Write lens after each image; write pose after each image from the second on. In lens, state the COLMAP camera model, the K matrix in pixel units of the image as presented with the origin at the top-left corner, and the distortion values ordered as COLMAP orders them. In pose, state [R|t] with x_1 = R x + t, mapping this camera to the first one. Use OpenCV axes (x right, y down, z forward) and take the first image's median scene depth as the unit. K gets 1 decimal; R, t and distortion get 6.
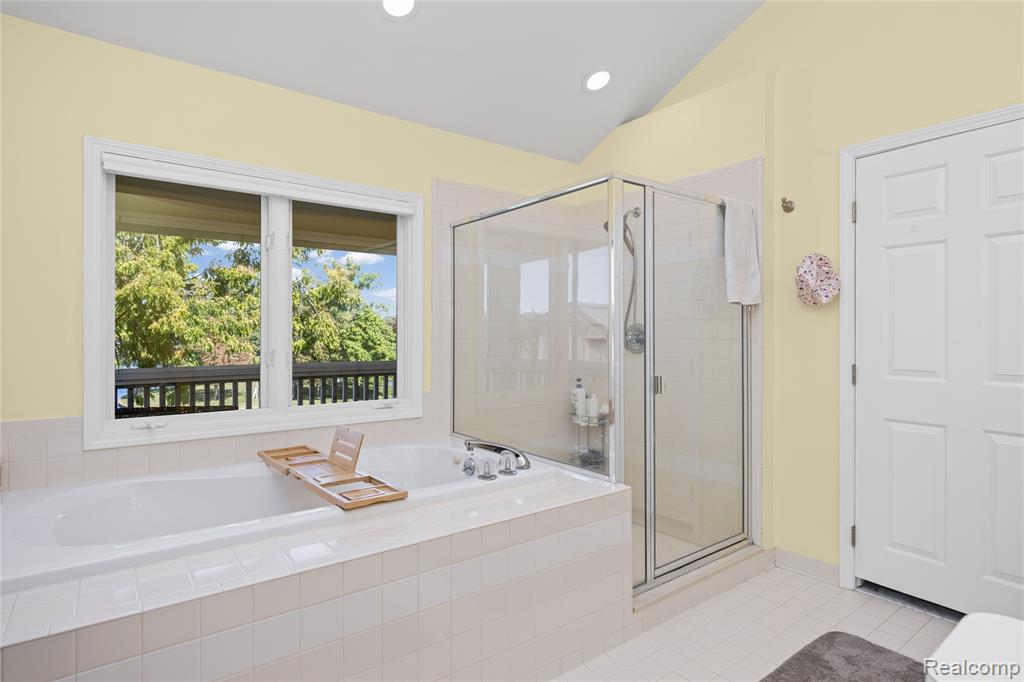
lens RADIAL K [[554.1, 0, 513.2], [0, 554.1, 339.9], [0, 0, 1]] dist [0.000132, -0.001215]
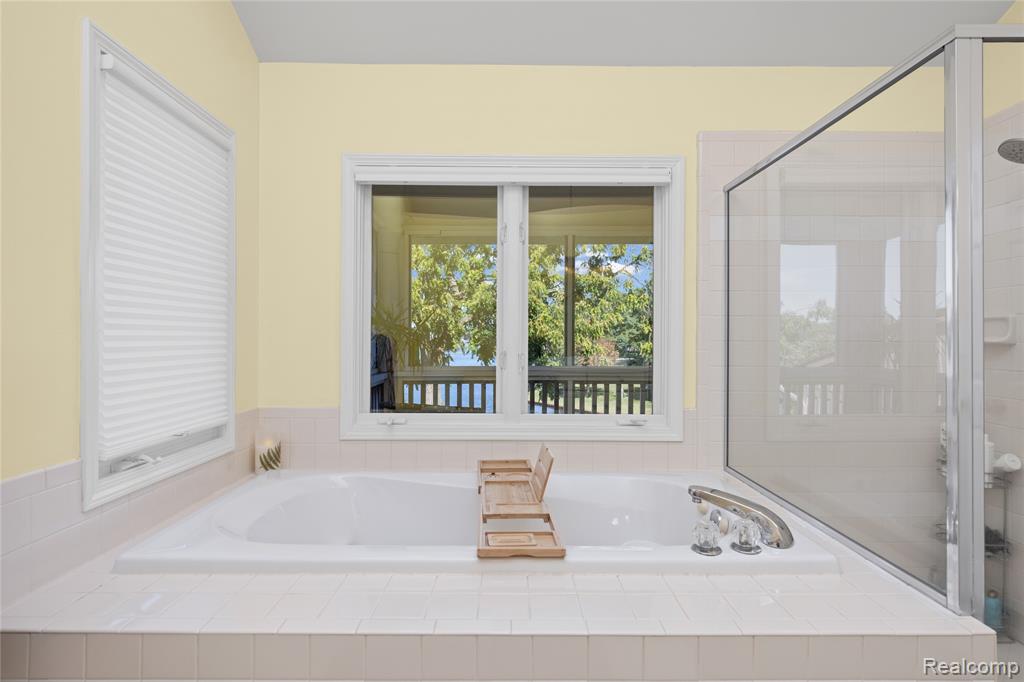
lens RADIAL K [[561.0, 0, 511.6], [0, 561.0, 335.3], [0, 0, 1]] dist [0.001895, -0.002746]
pose [[0.795668, 0.000526, -0.605733, 0.133121], [-0.009465, 0.999888, -0.011565, 0.002636], [0.605660, 0.014935, 0.795584, 0.249814]]
